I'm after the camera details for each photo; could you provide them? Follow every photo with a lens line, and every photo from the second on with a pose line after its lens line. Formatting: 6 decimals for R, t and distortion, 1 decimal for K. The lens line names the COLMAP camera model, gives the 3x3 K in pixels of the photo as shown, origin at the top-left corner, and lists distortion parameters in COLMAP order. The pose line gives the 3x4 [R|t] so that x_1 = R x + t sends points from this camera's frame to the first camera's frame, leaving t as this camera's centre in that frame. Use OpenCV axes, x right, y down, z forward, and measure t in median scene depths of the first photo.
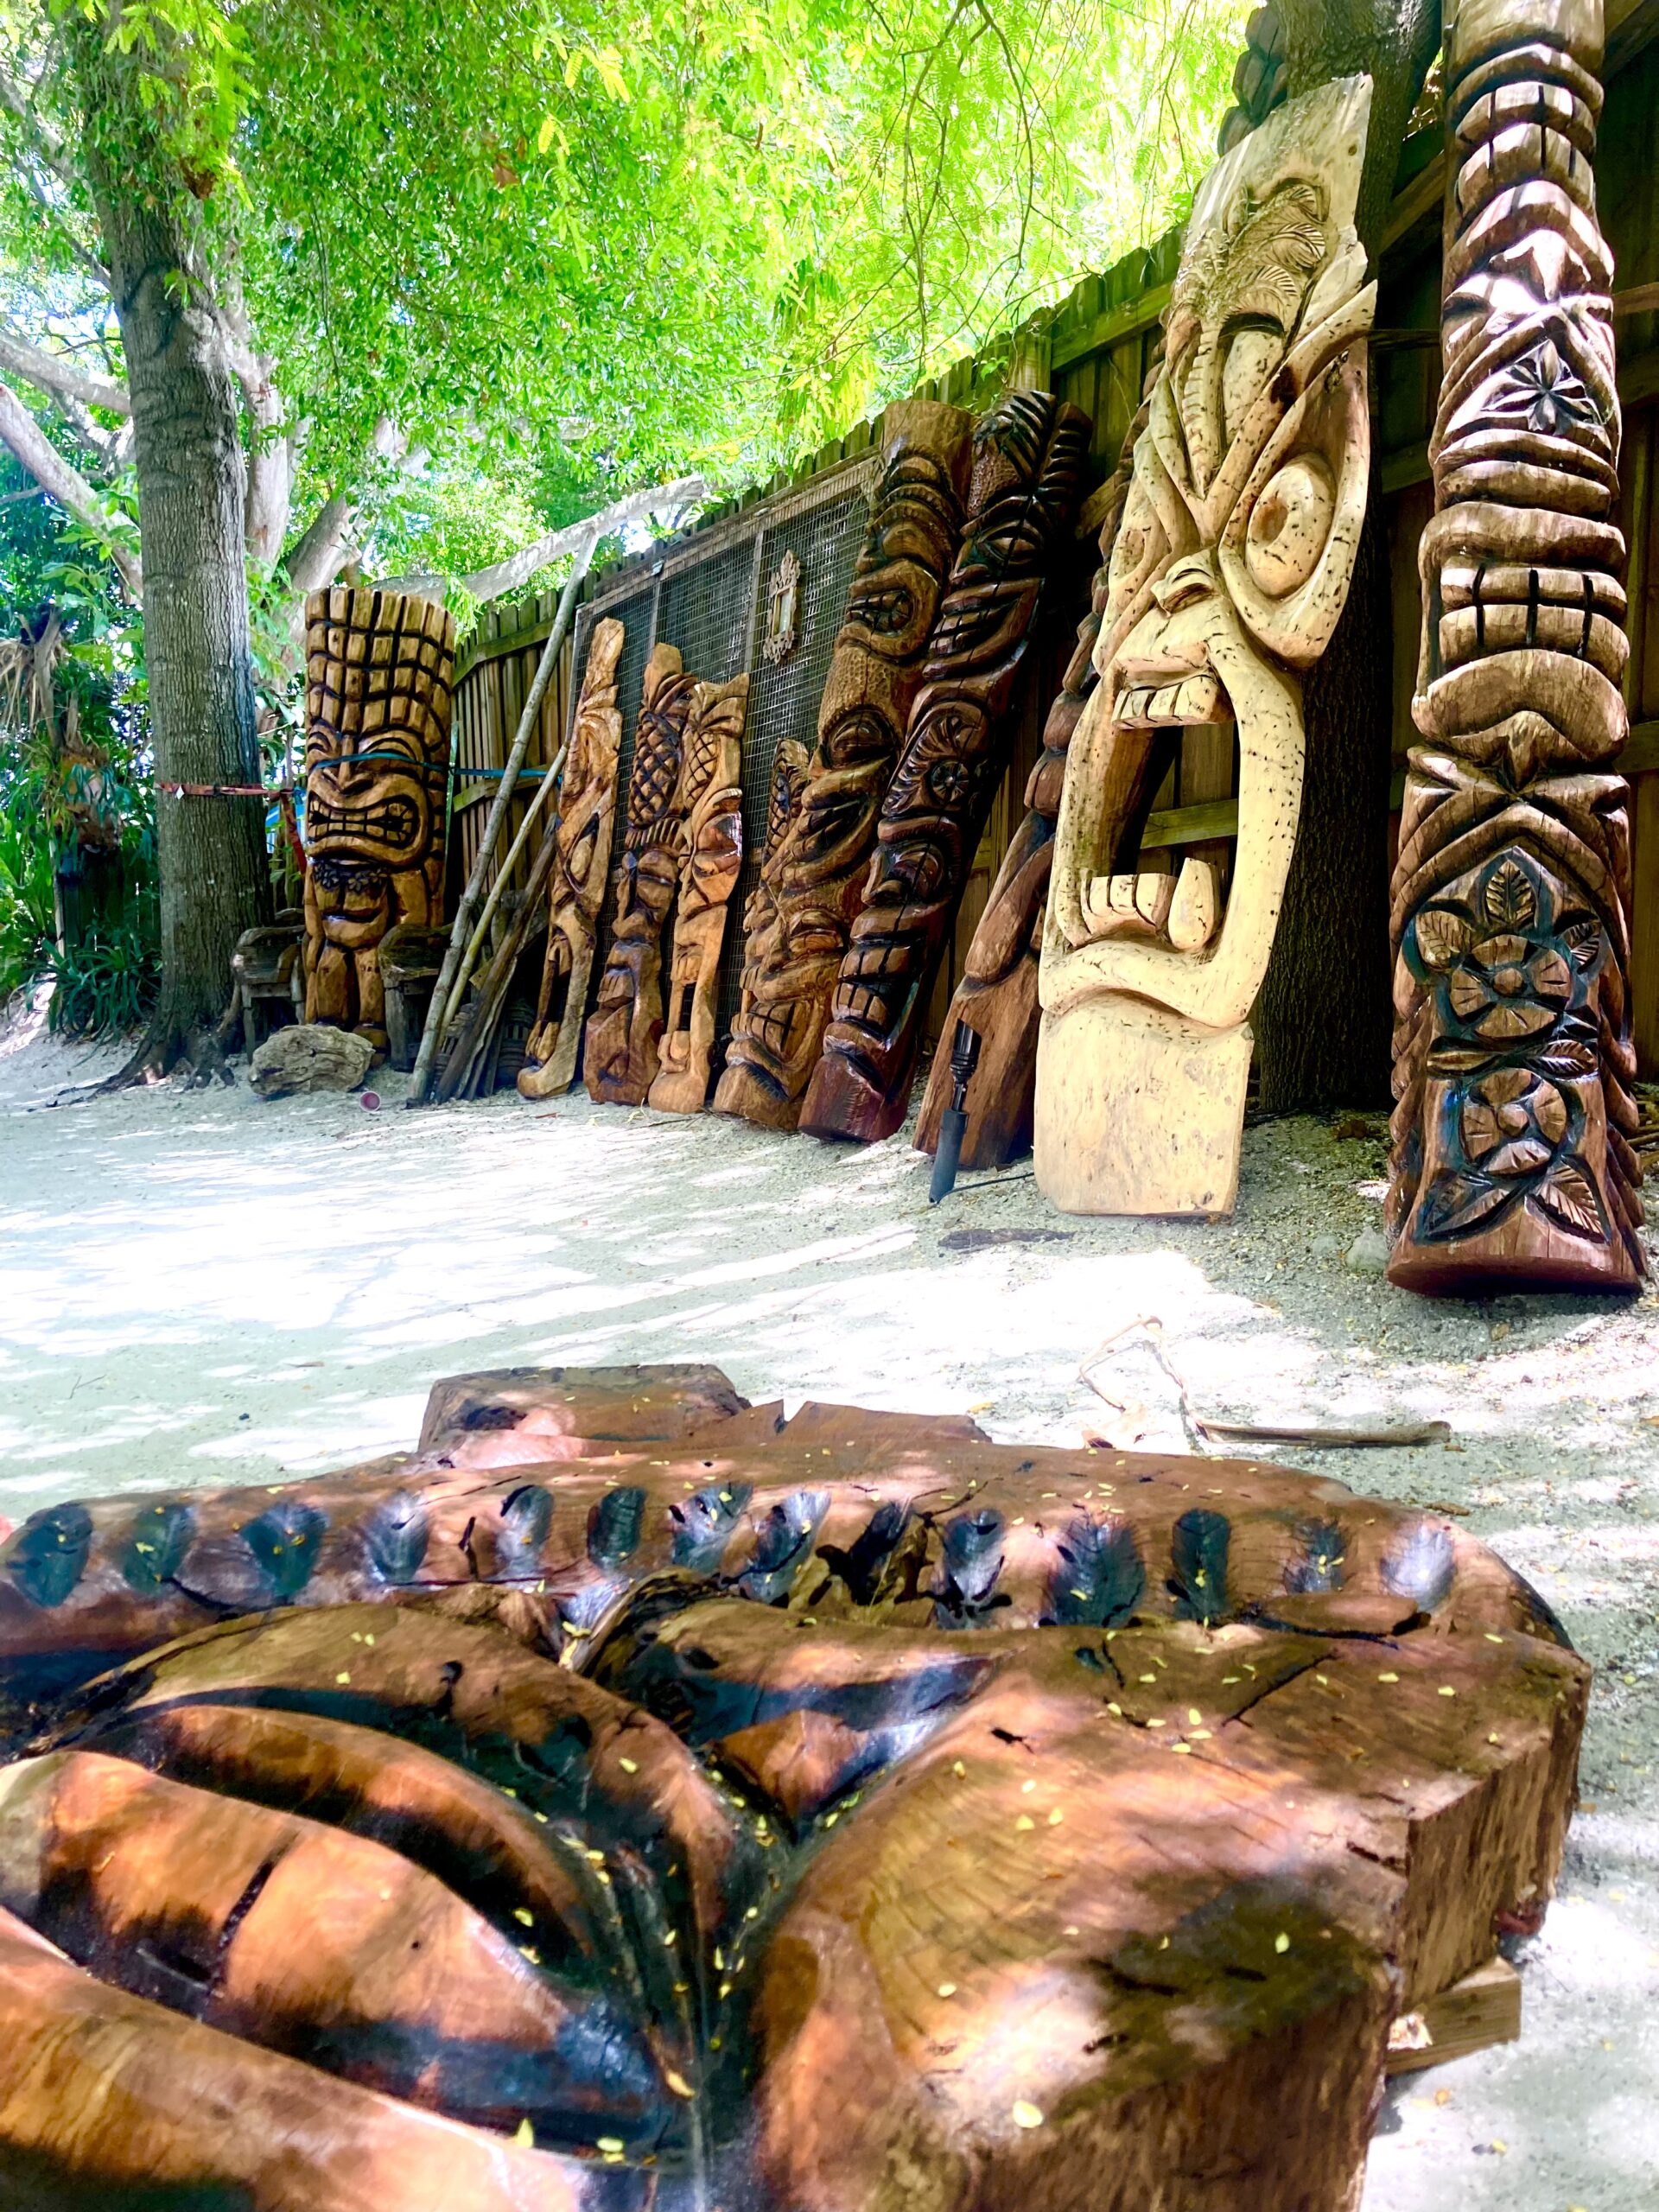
lens RADIAL K [[1751.1, 0, 820.6], [0, 1751.1, 1109.1], [0, 0, 1]] dist [0.059703, -0.093246]
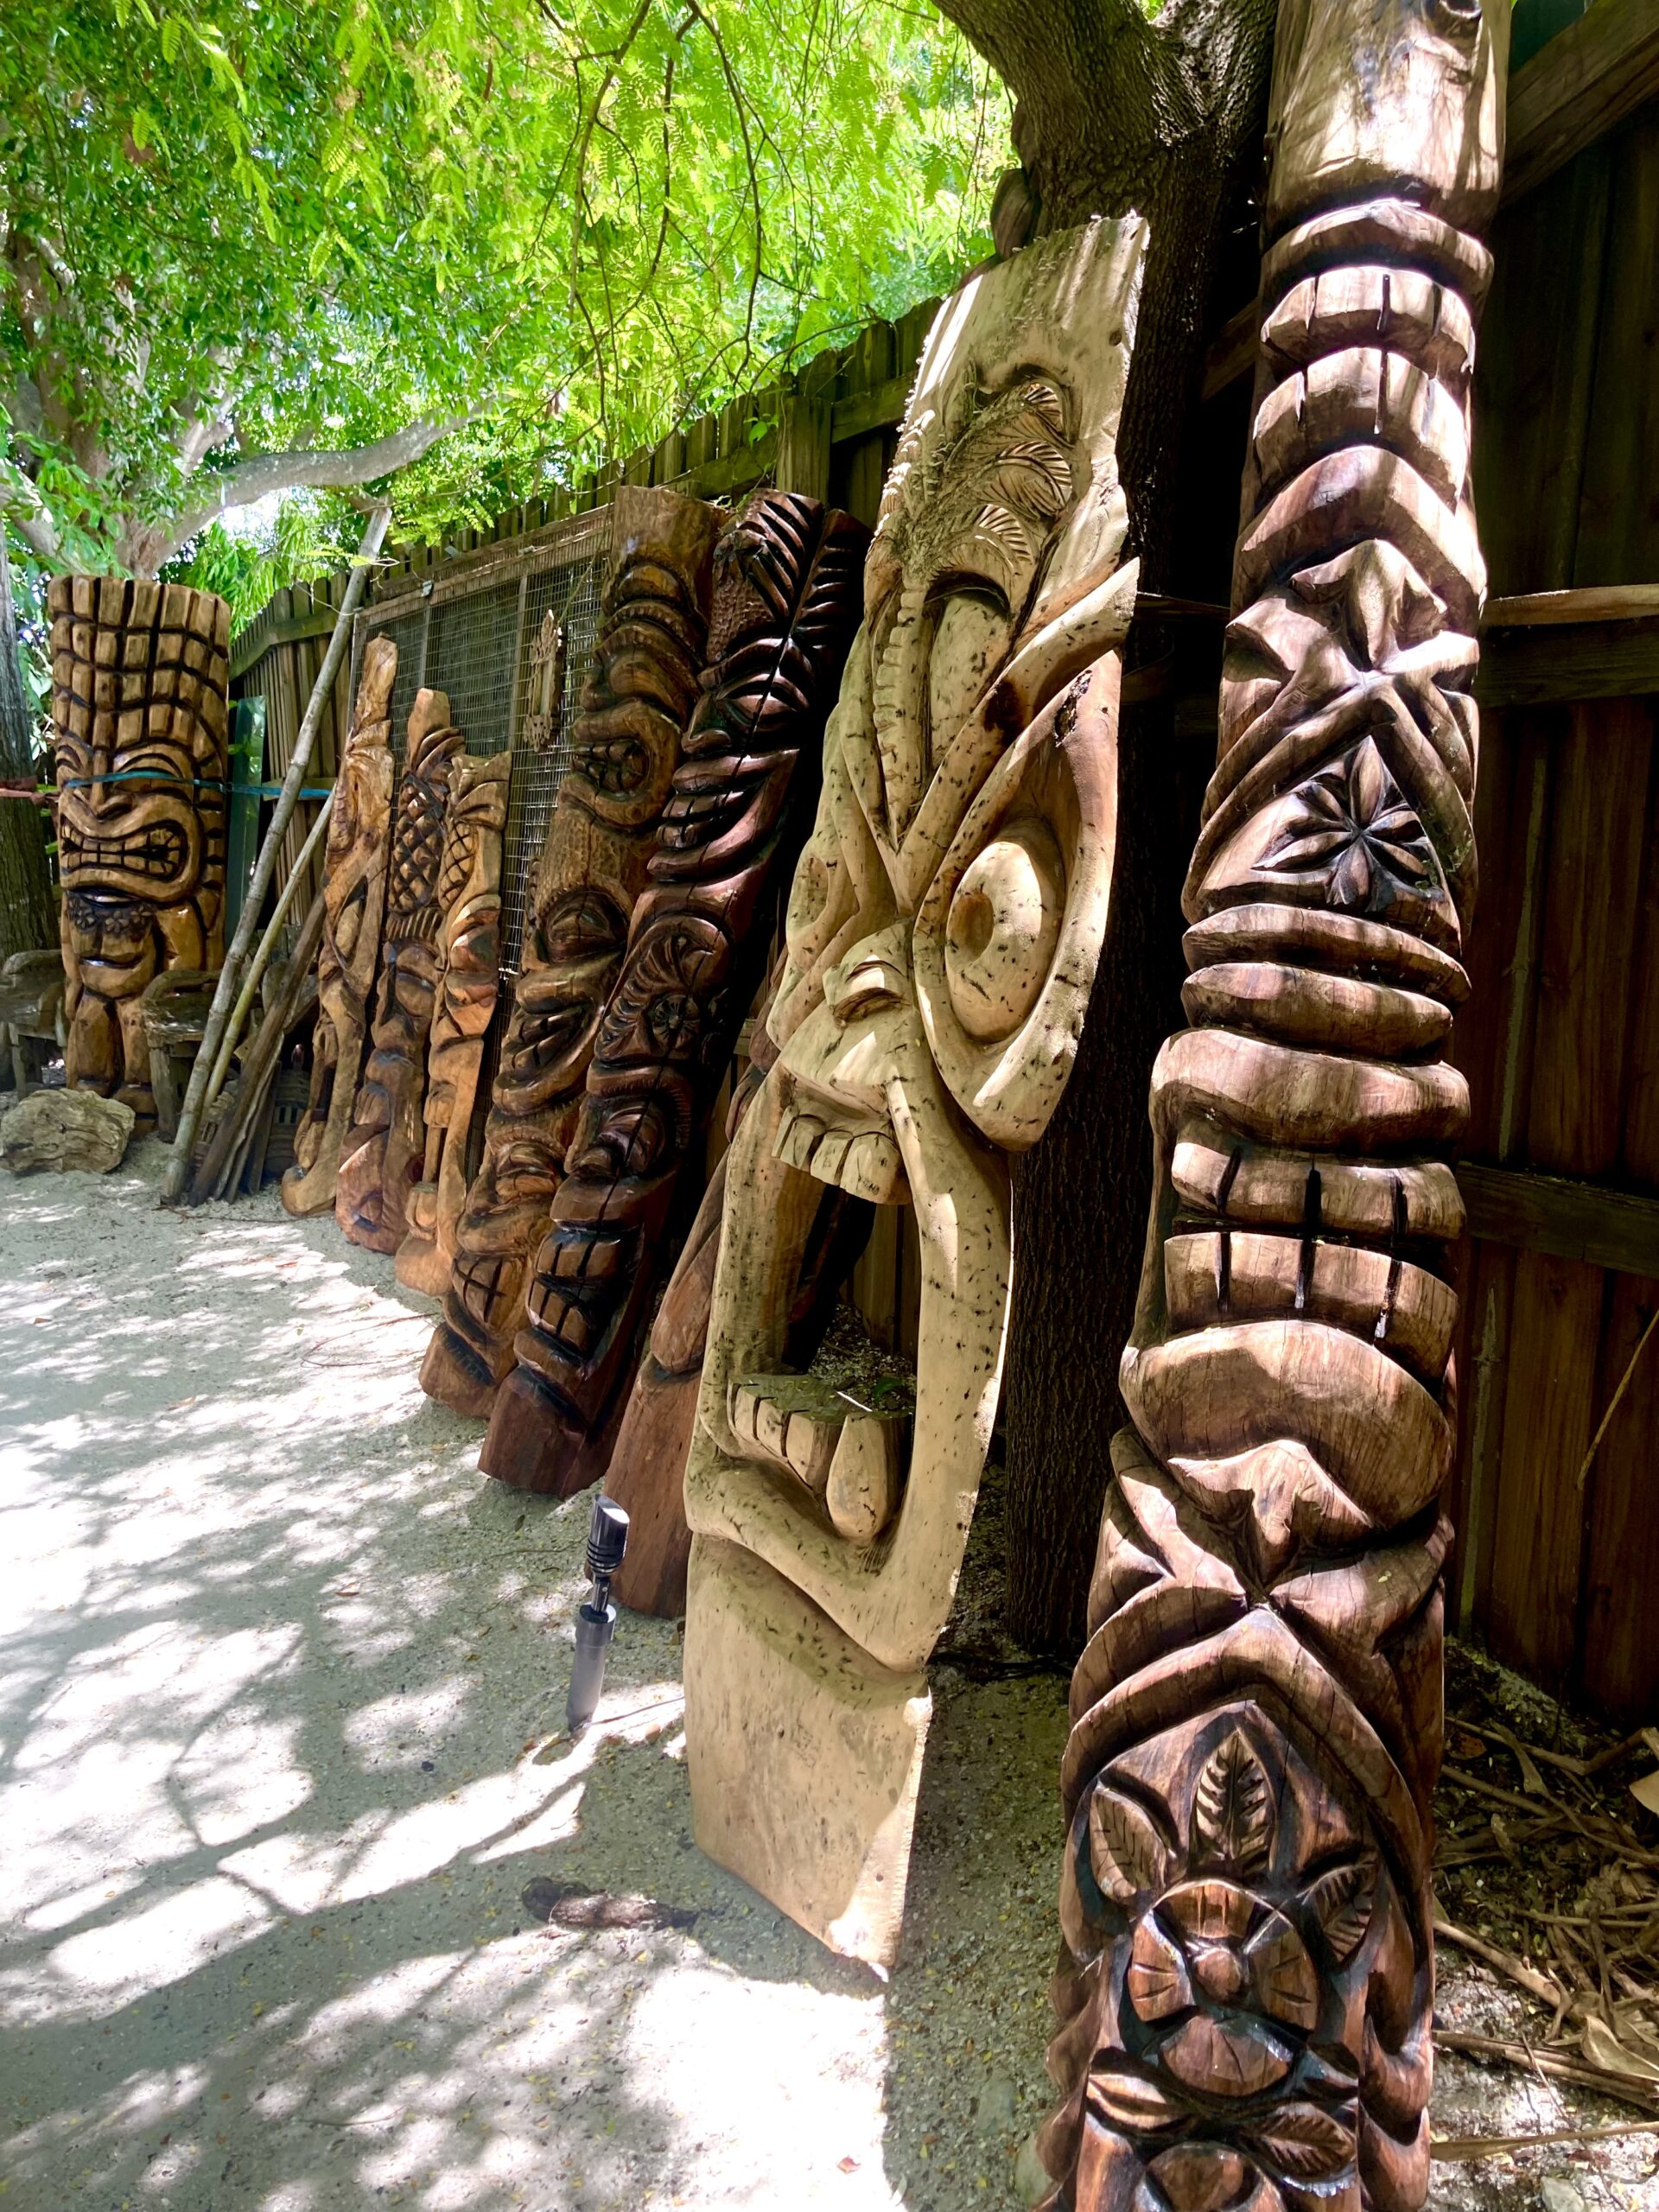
lens RADIAL K [[1777.0, 0, 829.5], [0, 1777.0, 1106.0], [0, 0, 1]] dist [0.004279, -0.012728]
pose [[0.999761, 0.002012, 0.021764, 0.089347], [-0.003913, 0.996143, 0.087656, -0.155735], [-0.021503, -0.087720, 0.995913, 0.155811]]
